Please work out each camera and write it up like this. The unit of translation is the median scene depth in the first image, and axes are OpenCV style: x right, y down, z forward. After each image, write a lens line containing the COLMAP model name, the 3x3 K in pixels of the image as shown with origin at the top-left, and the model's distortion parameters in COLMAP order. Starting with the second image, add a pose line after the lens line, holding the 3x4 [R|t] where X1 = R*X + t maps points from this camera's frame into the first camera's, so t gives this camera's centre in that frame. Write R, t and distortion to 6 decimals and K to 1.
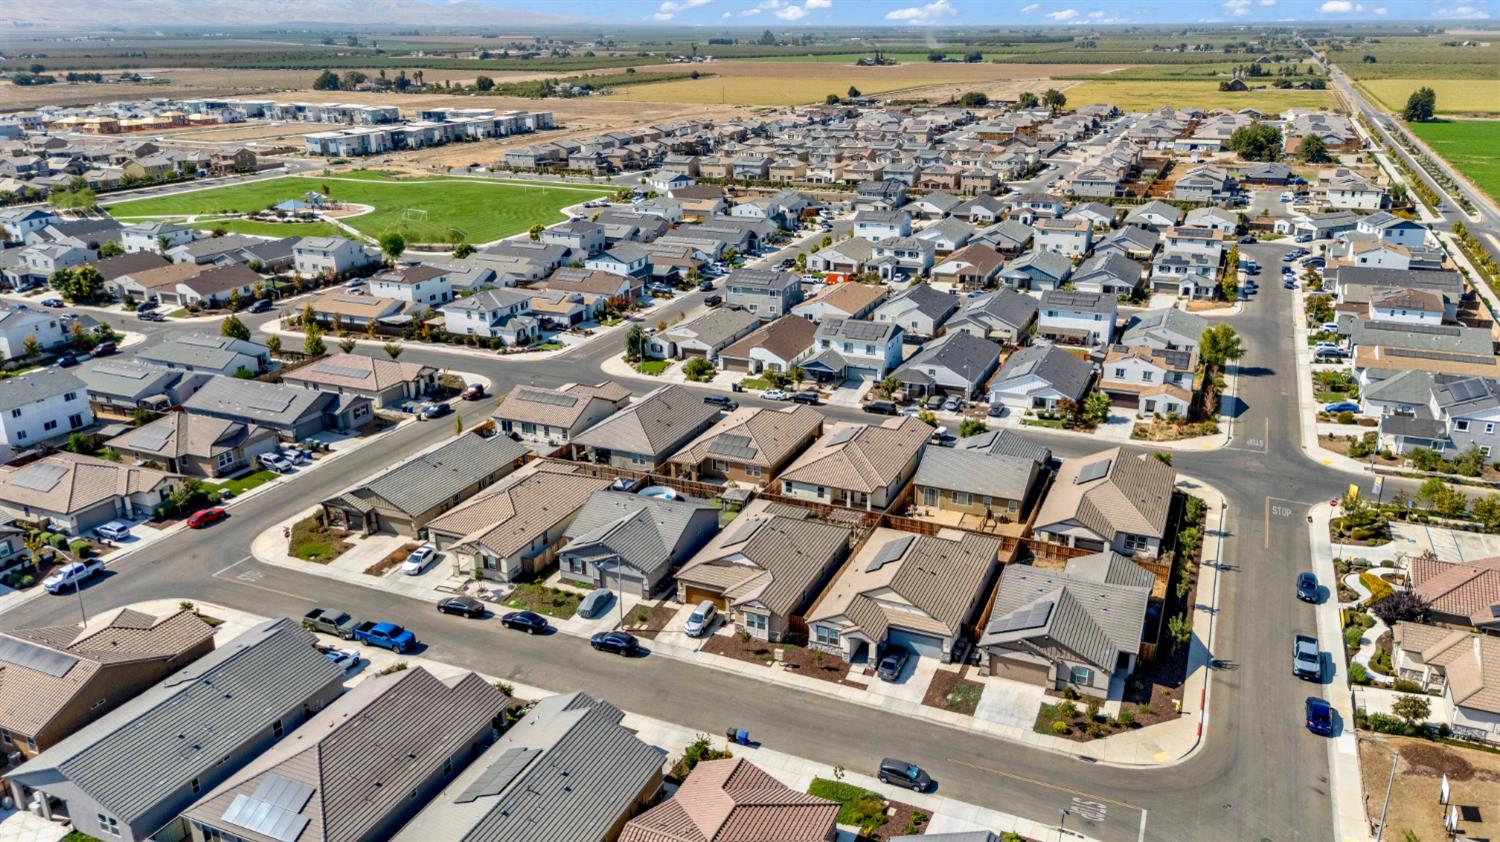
lens RADIAL K [[1099.2, 0, 750.0], [0, 1099.2, 421.0], [0, 0, 1]] dist [0.065394, -0.069730]
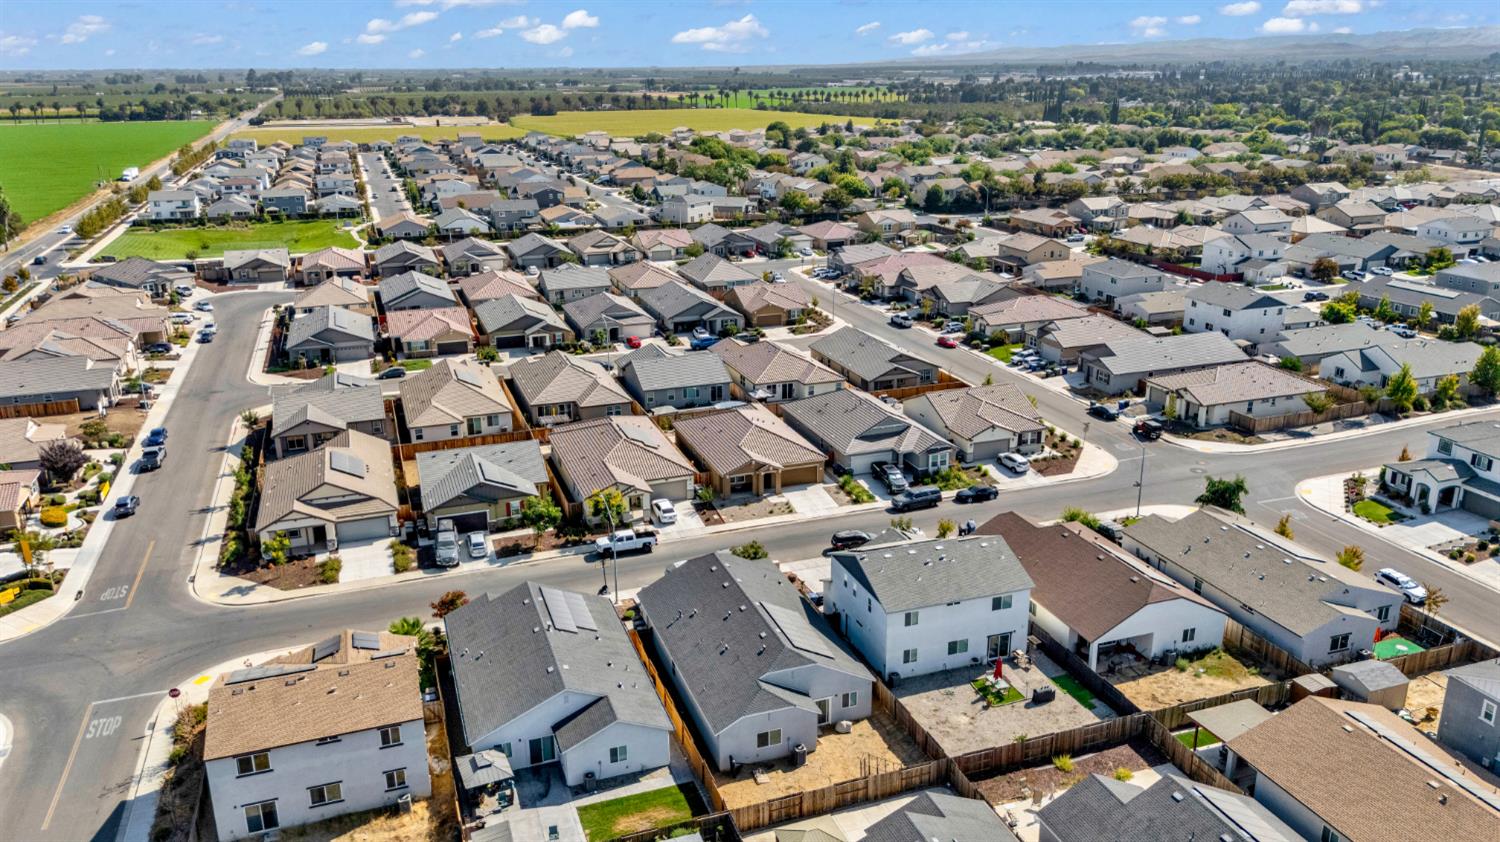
lens RADIAL K [[1099.2, 0, 750.0], [0, 1099.2, 421.0], [0, 0, 1]] dist [0.065394, -0.069730]
pose [[-0.727111, 0.223741, -0.649037, 0.437612], [-0.216846, 0.822152, 0.526350, -0.356590], [0.651373, 0.523456, -0.549279, 1.138730]]
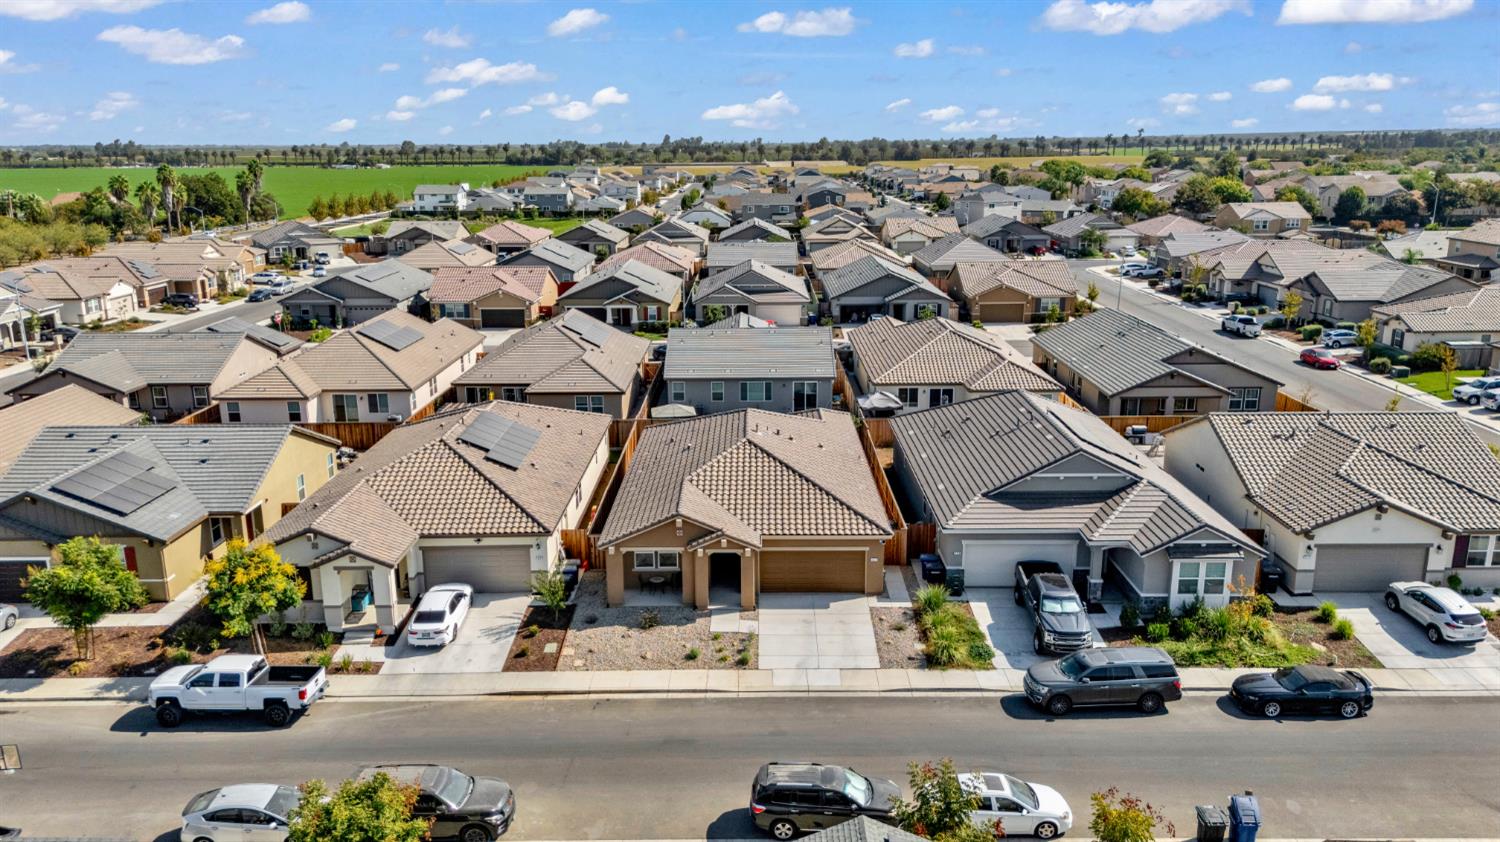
lens RADIAL K [[1099.2, 0, 750.0], [0, 1099.2, 421.0], [0, 0, 1]] dist [0.065394, -0.069730]
pose [[-0.917387, 0.113101, -0.381587, 0.116368], [-0.117931, 0.838467, 0.532039, -0.164021], [0.380122, 0.533087, -0.755861, 0.992598]]
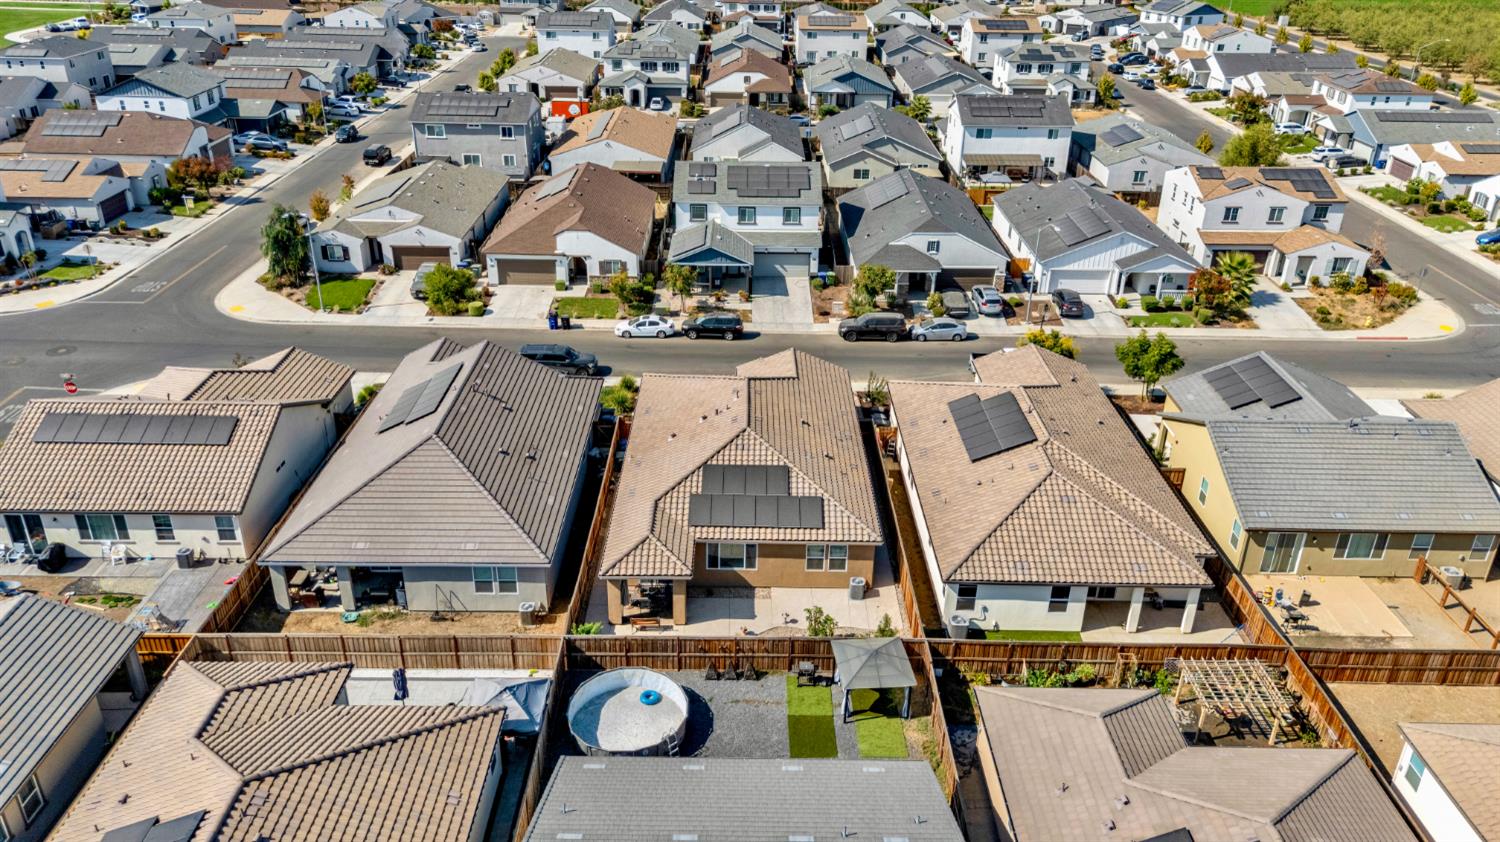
lens RADIAL K [[1099.2, 0, 750.0], [0, 1099.2, 421.0], [0, 0, 1]] dist [0.065394, -0.069730]
pose [[0.914036, -0.159848, 0.372810, -0.111732], [0.115246, 0.983542, 0.139156, -0.040779], [-0.388918, -0.084229, 0.917414, 0.482431]]
